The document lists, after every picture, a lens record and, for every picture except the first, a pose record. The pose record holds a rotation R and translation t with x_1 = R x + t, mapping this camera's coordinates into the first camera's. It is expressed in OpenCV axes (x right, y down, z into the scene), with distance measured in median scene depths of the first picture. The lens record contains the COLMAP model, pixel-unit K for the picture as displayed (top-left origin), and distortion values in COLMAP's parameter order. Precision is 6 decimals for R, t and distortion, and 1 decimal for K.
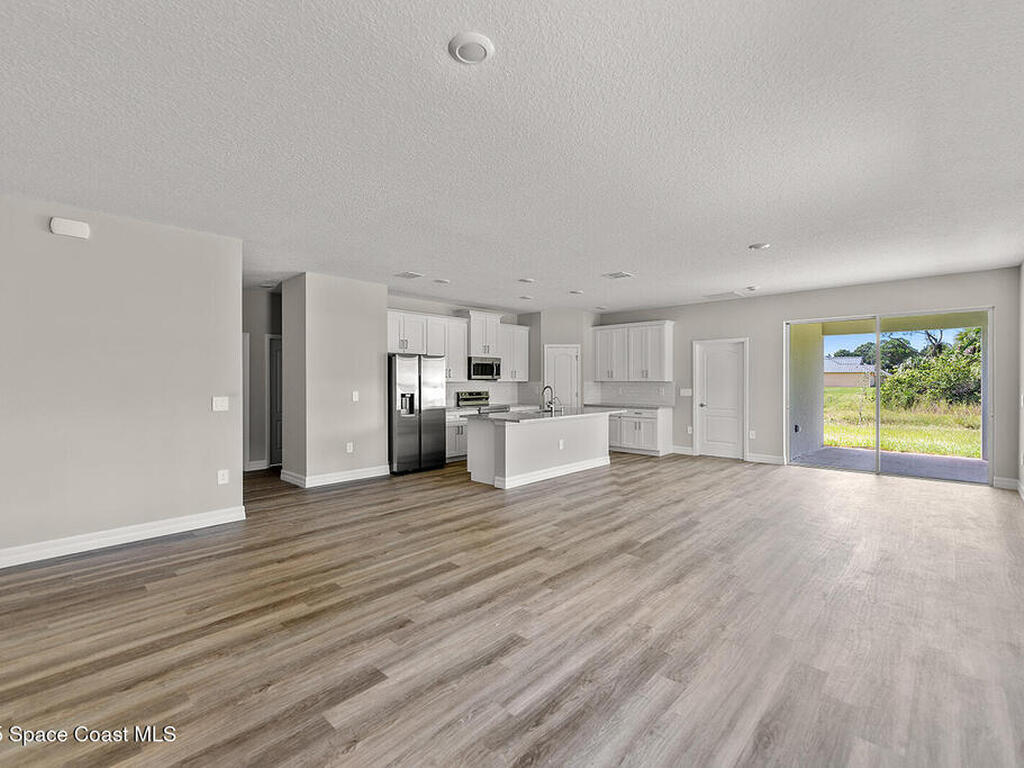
lens RADIAL K [[470.9, 0, 513.3], [0, 470.9, 383.8], [0, 0, 1]] dist [-0.000201, -0.000327]
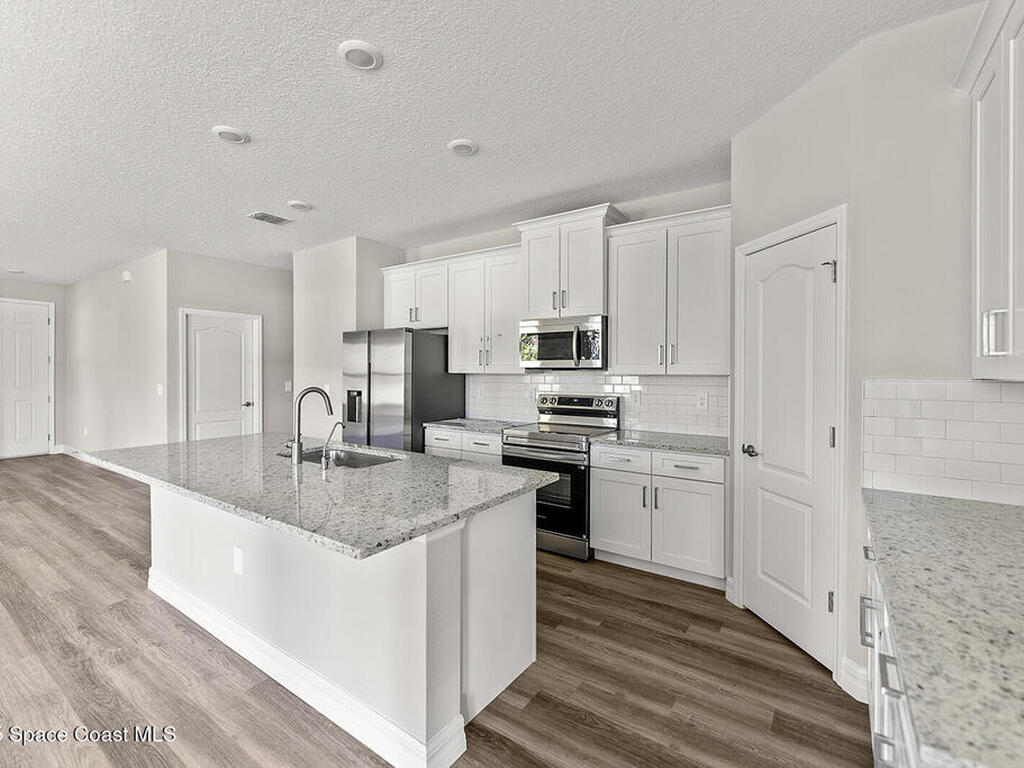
lens RADIAL K [[470.9, 0, 515.2], [0, 470.9, 368.7], [0, 0, 1]] dist [-0.000201, -0.000327]
pose [[0.142334, -0.003220, -0.989813, 0.605120], [-0.011177, 0.999926, -0.004860, -0.011222], [0.989756, 0.011754, 0.142287, 1.491756]]
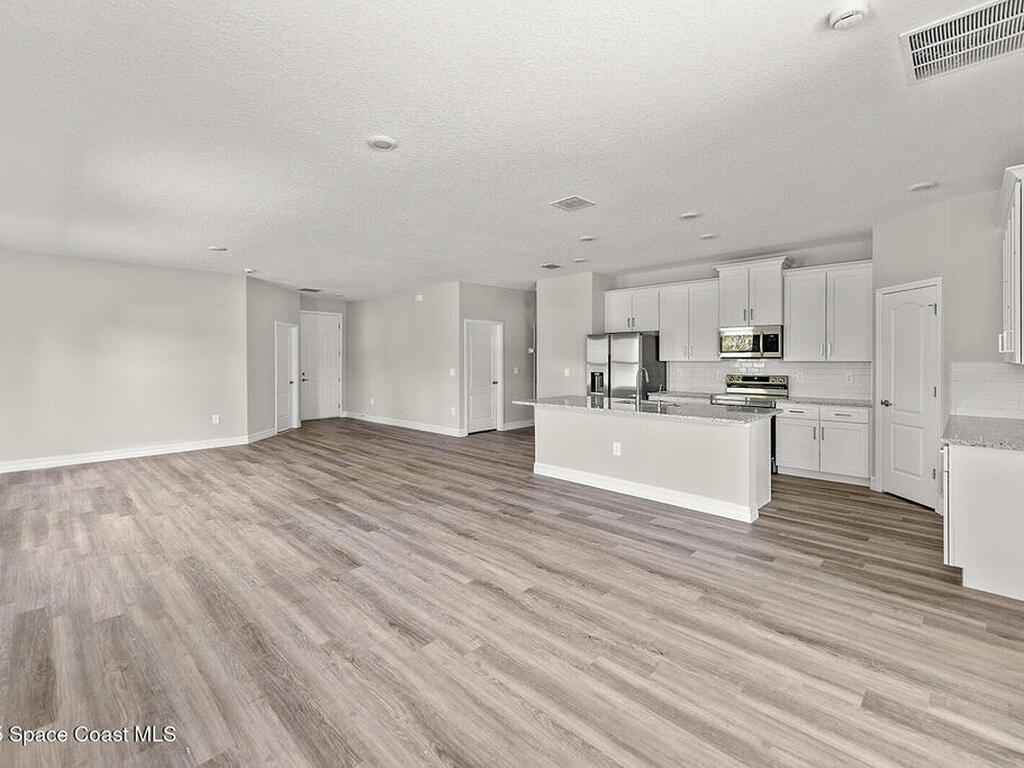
lens RADIAL K [[470.9, 0, 516.6], [0, 470.9, 358.7], [0, 0, 1]] dist [-0.000201, -0.000327]
pose [[-0.029810, -0.001971, -0.999554, 1.067934], [-0.007967, 0.999967, -0.001734, -0.006787], [0.999524, 0.007911, -0.029825, 1.129826]]
